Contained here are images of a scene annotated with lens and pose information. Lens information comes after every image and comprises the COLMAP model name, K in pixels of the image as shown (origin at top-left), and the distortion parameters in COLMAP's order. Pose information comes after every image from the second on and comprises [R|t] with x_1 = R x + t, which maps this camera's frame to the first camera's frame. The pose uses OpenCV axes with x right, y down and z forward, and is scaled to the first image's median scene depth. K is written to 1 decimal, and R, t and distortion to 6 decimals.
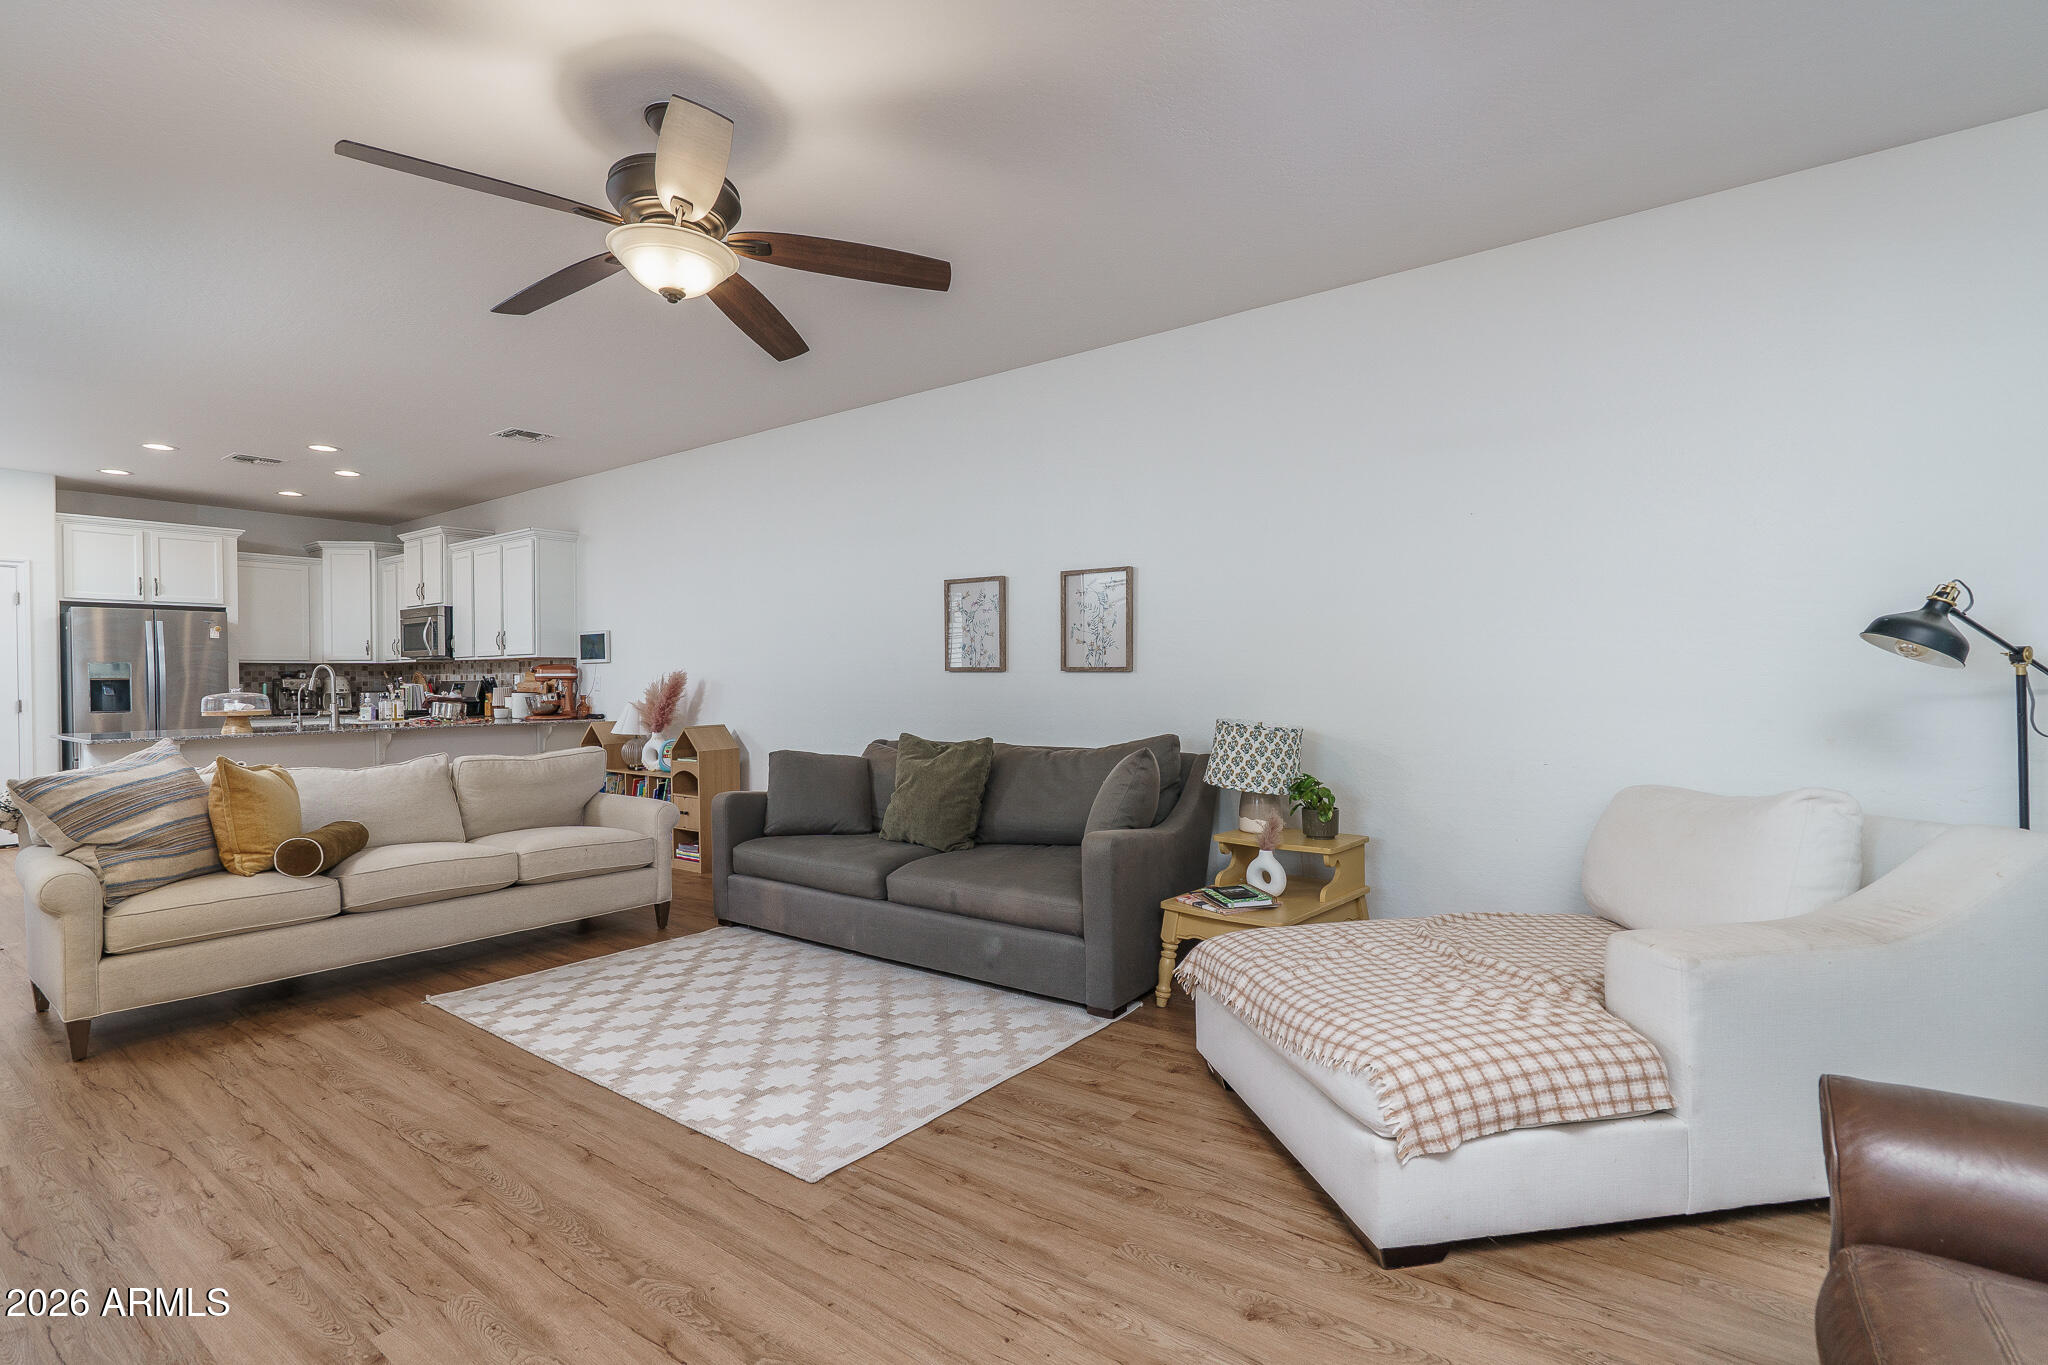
lens RADIAL K [[934.7, 0, 1037.9], [0, 934.7, 689.3], [0, 0, 1]] dist [-0.000352, -0.000429]
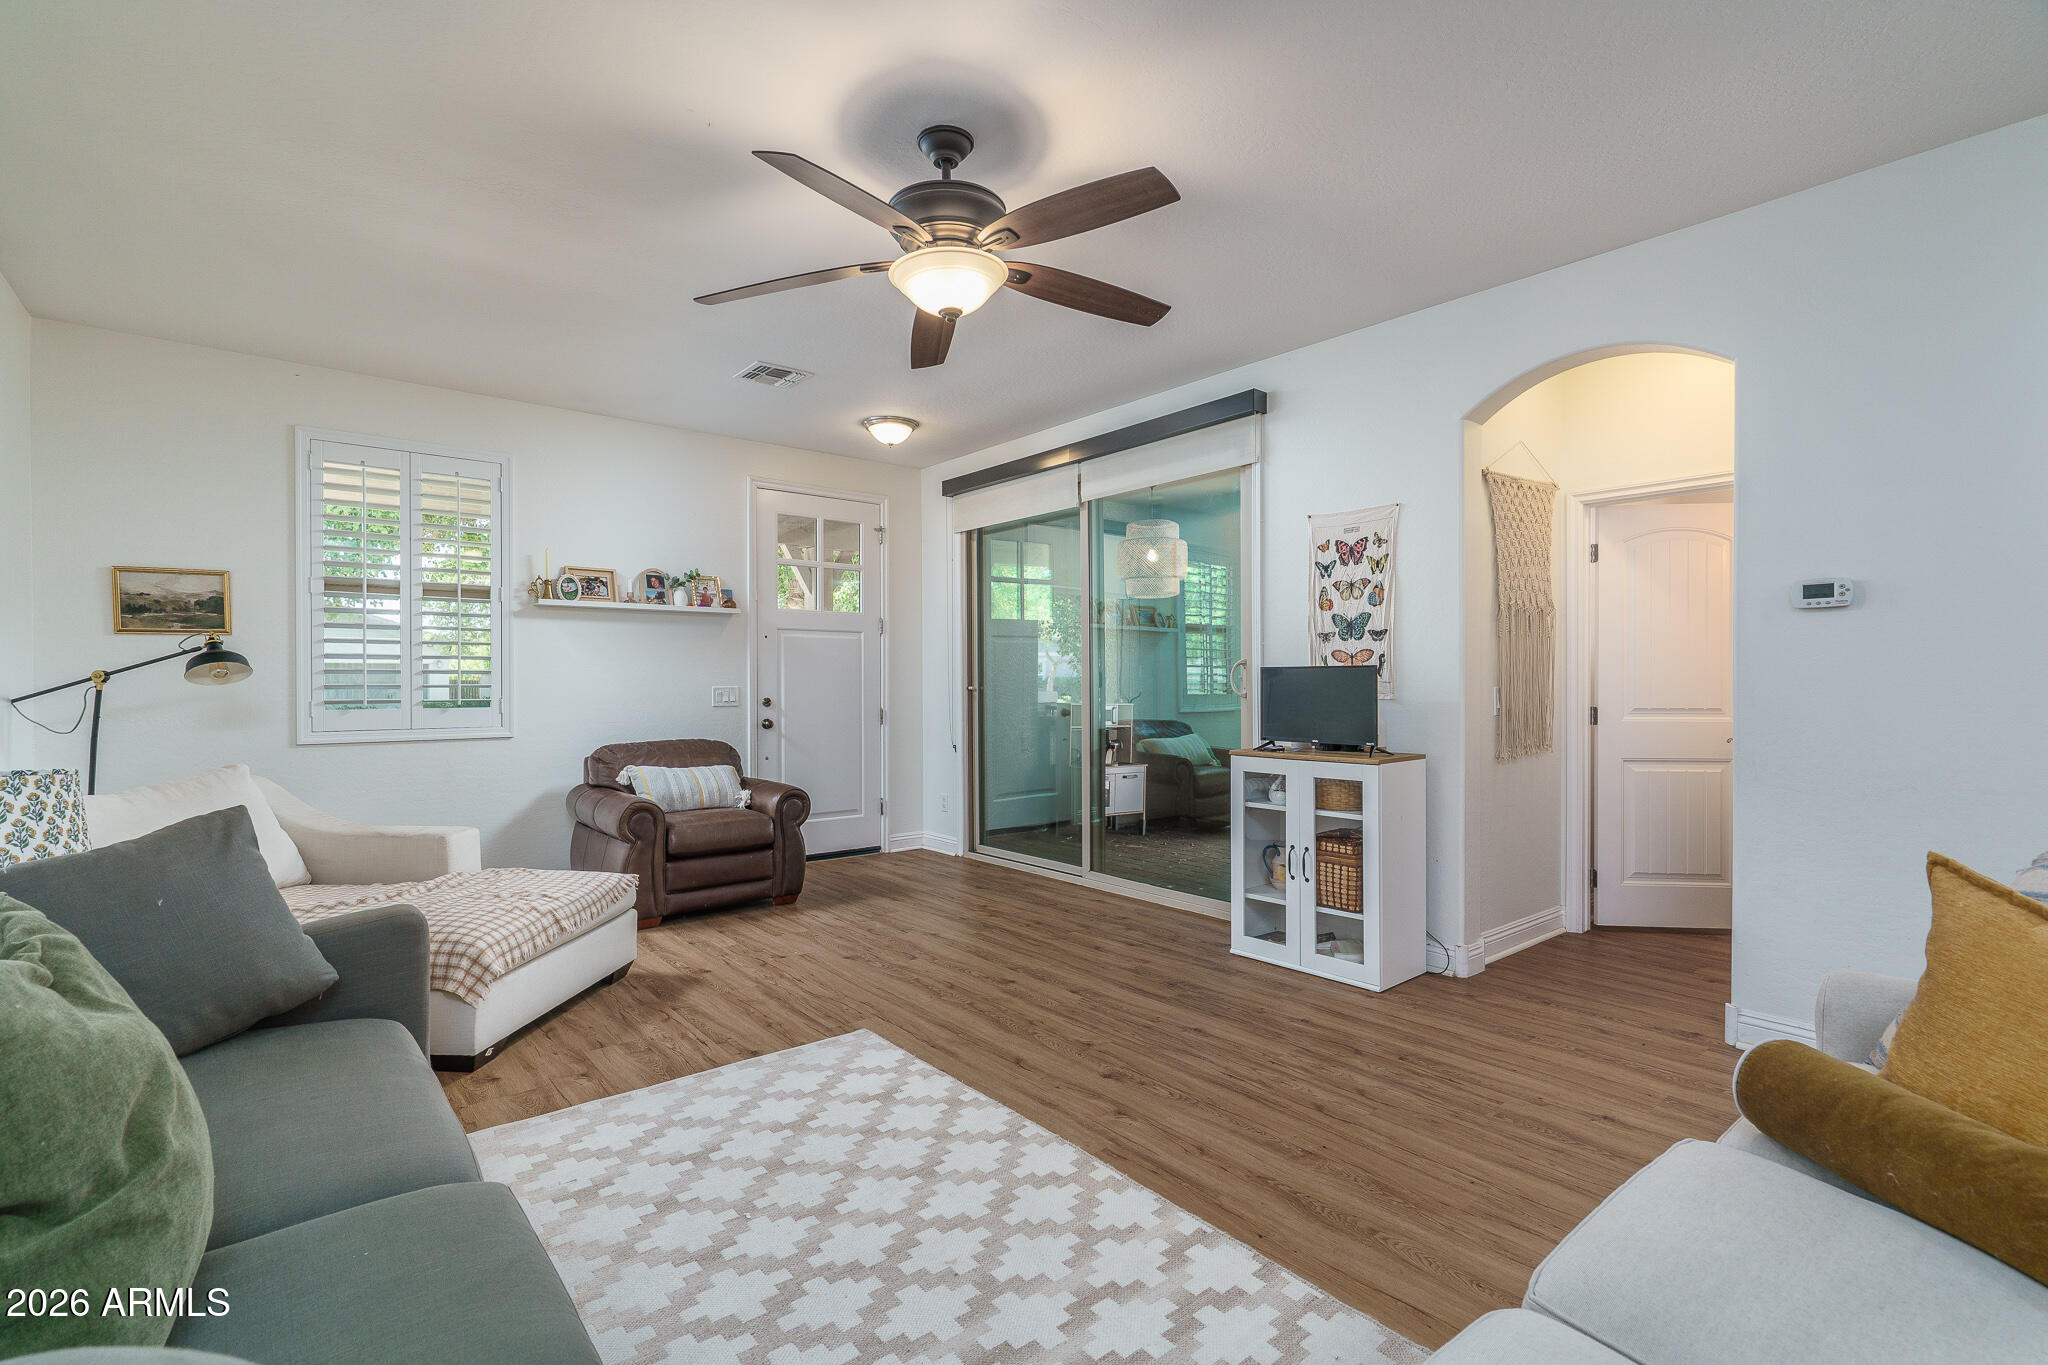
lens RADIAL K [[934.7, 0, 1037.9], [0, 934.7, 689.3], [0, 0, 1]] dist [-0.000352, -0.000429]
pose [[-0.969594, 0.005497, 0.244659, -0.706045], [0.010054, 0.999798, 0.017383, -0.025710], [-0.244514, 0.019314, -0.969453, 1.907198]]
